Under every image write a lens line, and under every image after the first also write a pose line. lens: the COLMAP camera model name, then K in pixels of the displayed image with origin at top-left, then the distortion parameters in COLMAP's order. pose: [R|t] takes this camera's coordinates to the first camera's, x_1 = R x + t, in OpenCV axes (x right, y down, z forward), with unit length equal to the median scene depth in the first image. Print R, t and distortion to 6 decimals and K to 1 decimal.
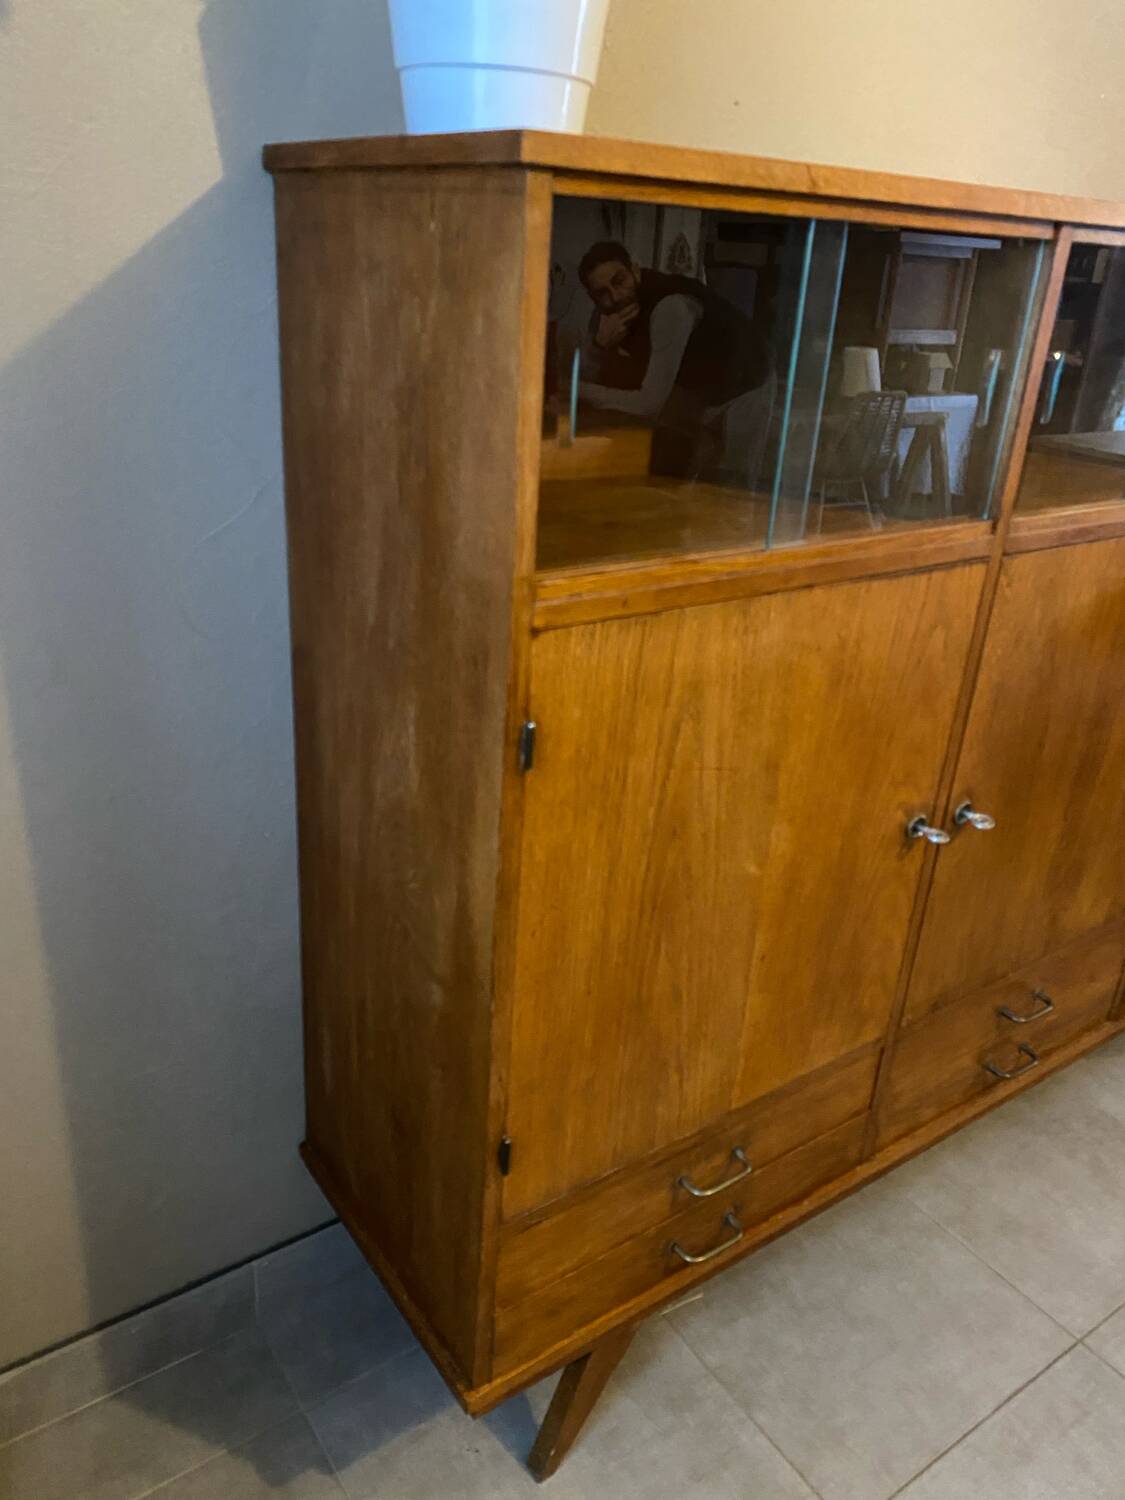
lens RADIAL K [[1167.5, 0, 563.8], [0, 1167.5, 747.4], [0, 0, 1]] dist [0.033417, -0.052597]
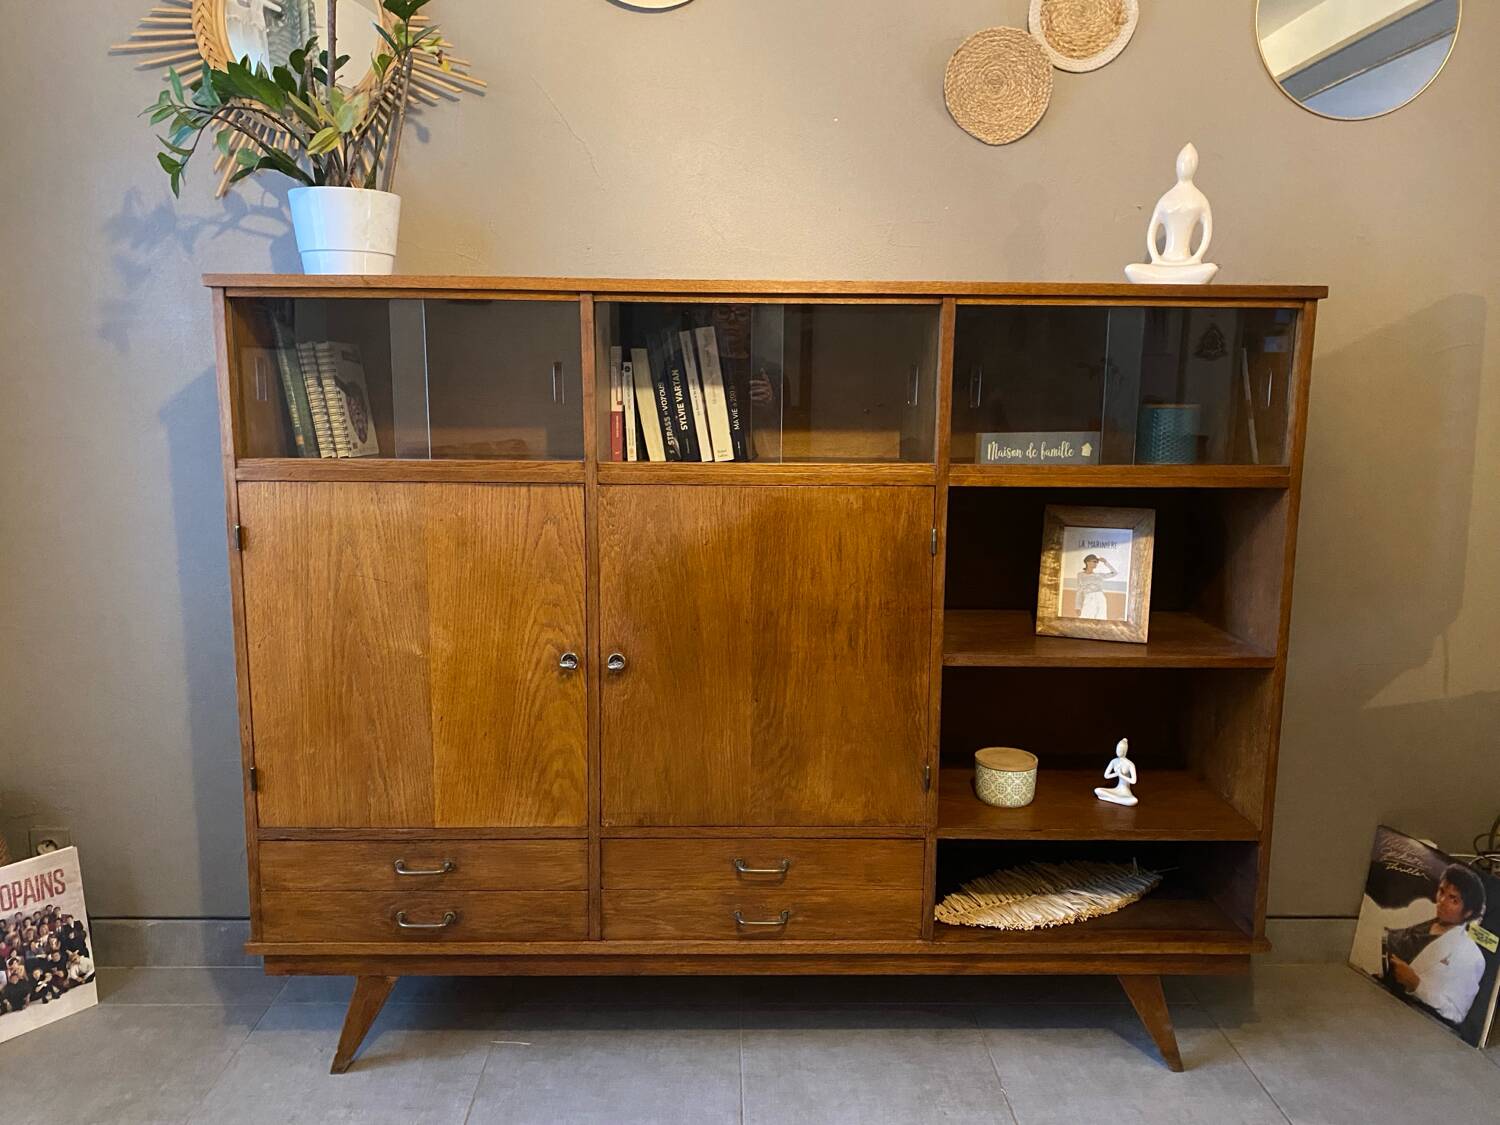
lens RADIAL K [[1167.5, 0, 752.2], [0, 1167.5, 545.4], [0, 0, 1]] dist [0.033417, -0.052597]
pose [[0.827007, 0.025244, -0.561624, 1.563336], [-0.185906, 0.955071, -0.230822, 0.266824], [0.530564, 0.295301, 0.794544, -0.147338]]
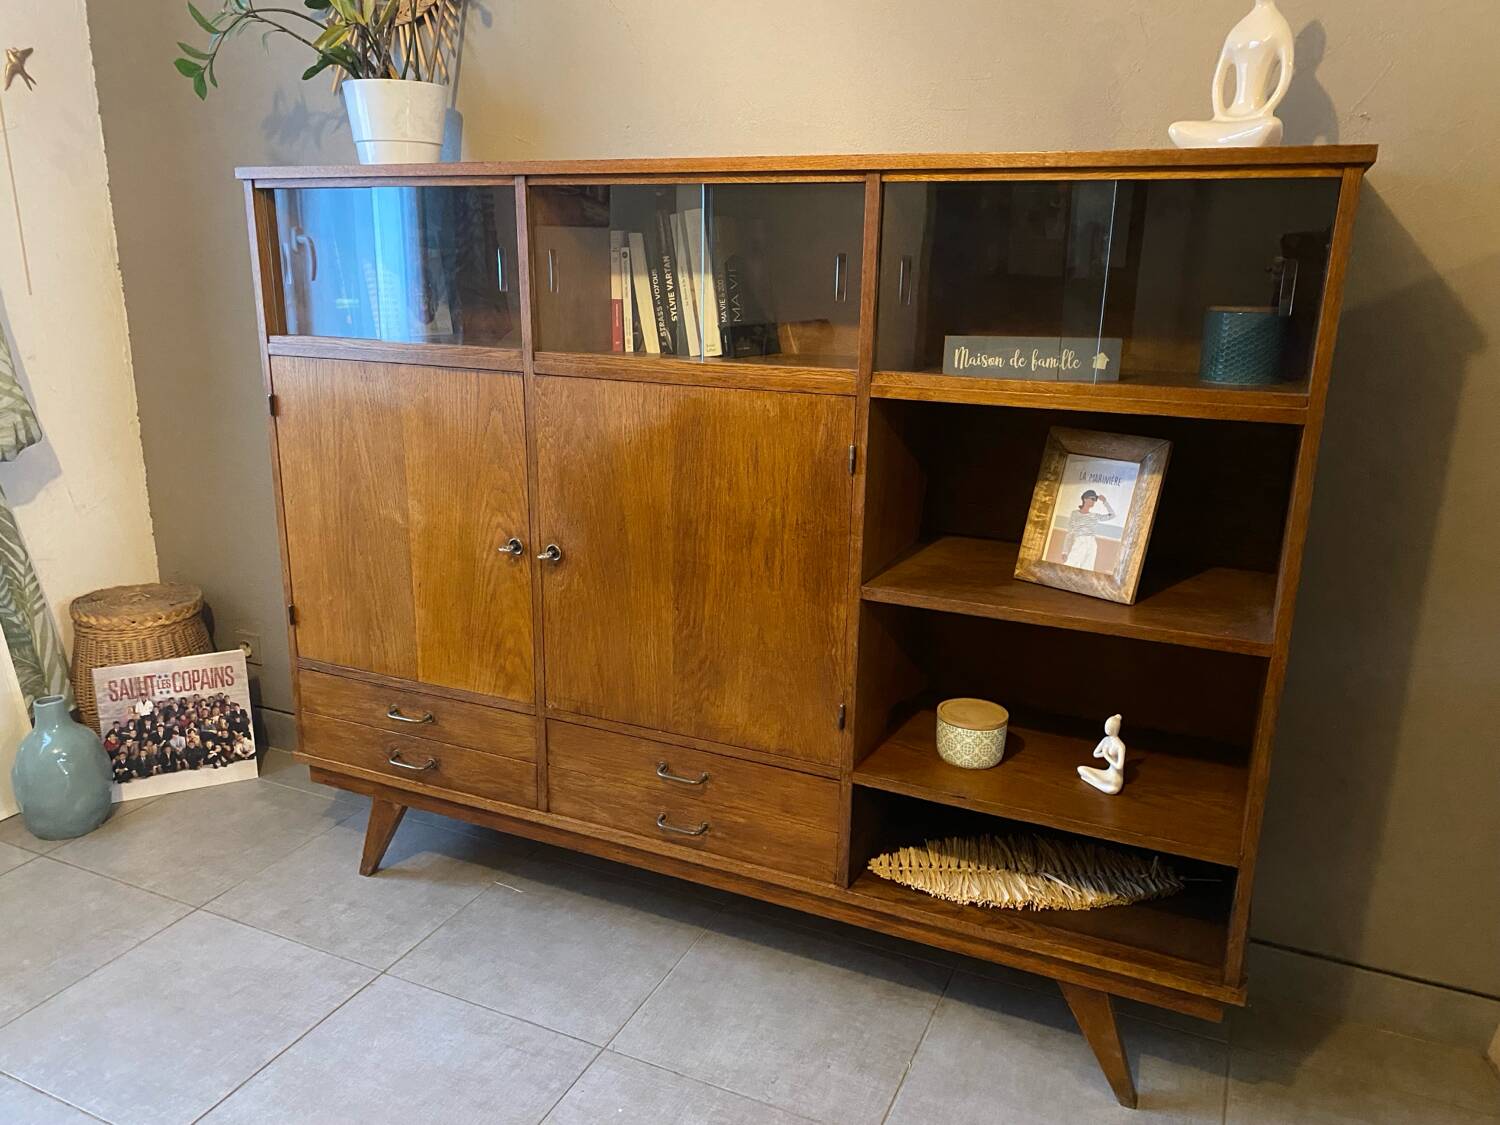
lens RADIAL K [[1167.5, 0, 725.5], [0, 1167.5, 563.1], [0, 0, 1]] dist [0.033417, -0.052597]
pose [[0.487105, 0.173912, -0.855852, 2.073103], [-0.334906, 0.942251, 0.000858, -0.008241], [0.806577, 0.286212, 0.517219, 0.488958]]
